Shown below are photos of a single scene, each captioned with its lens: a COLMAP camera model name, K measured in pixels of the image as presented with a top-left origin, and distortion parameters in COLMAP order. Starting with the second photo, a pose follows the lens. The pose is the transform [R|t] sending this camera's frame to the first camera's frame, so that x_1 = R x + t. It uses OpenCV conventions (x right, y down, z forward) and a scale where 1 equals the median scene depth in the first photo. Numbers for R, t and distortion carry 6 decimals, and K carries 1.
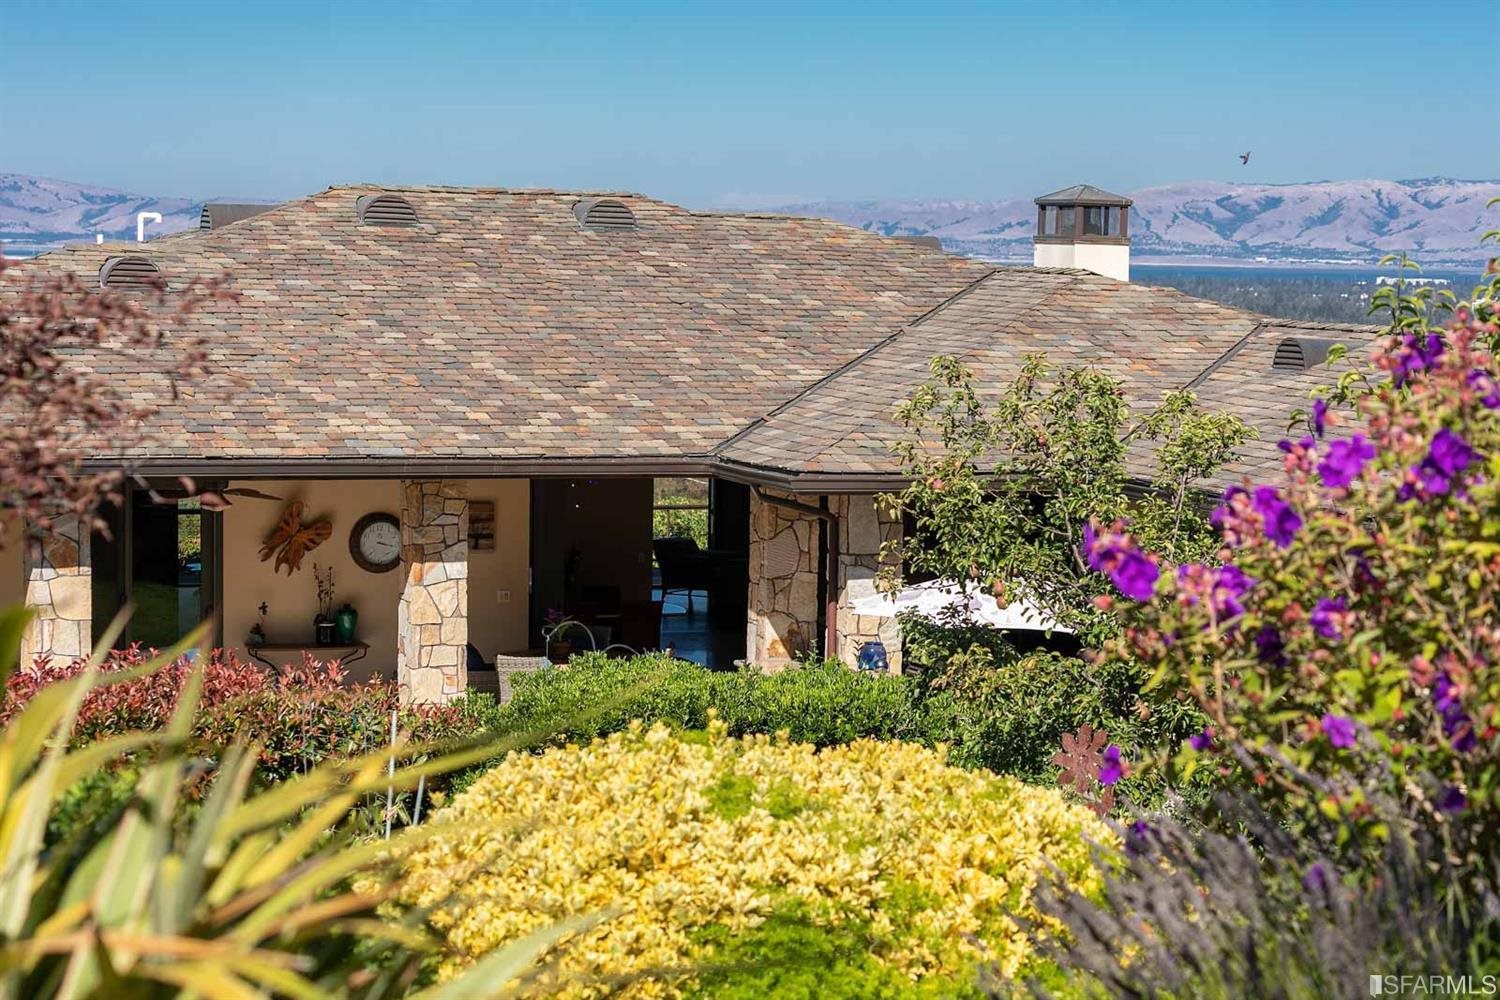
lens RADIAL K [[3467.5, 0, 824.8], [0, 3467.5, 593.4], [0, 0, 1]] dist [-0.046359, 0.000000]
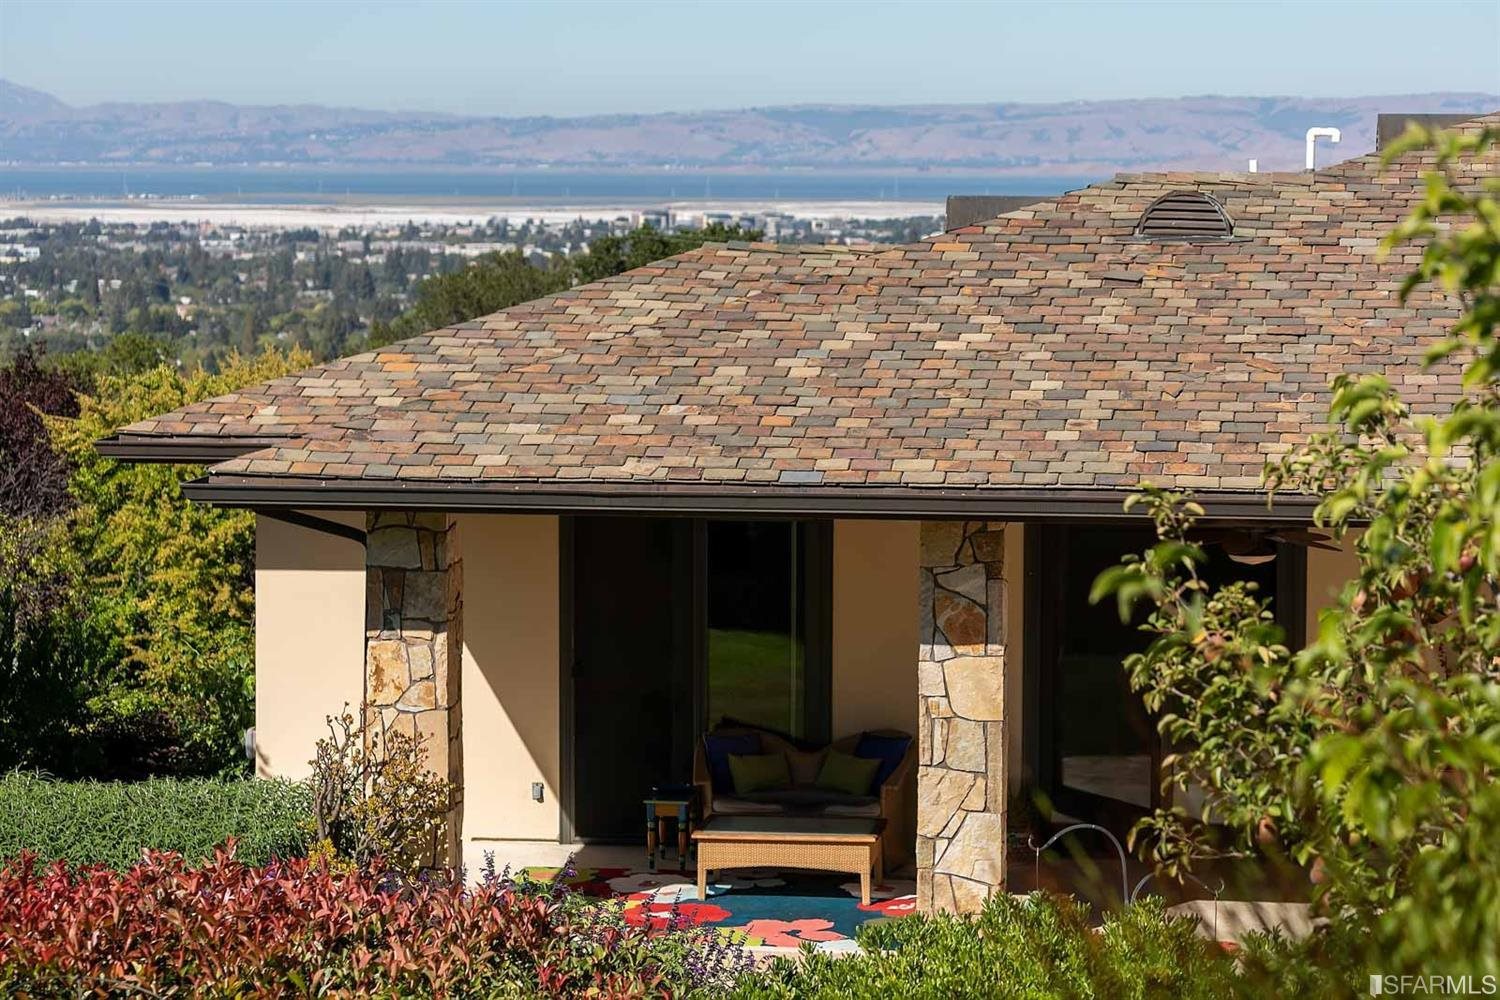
lens RADIAL K [[4151.0, 0, 749.3], [0, 4151.0, 512.7], [0, 0, 1]] dist [0.006846, 0.000000]
pose [[0.877134, 0.024458, -0.479622, 0.128108], [-0.034228, 0.999346, -0.011635, -0.020948], [0.479024, 0.026622, 0.877398, 0.237223]]
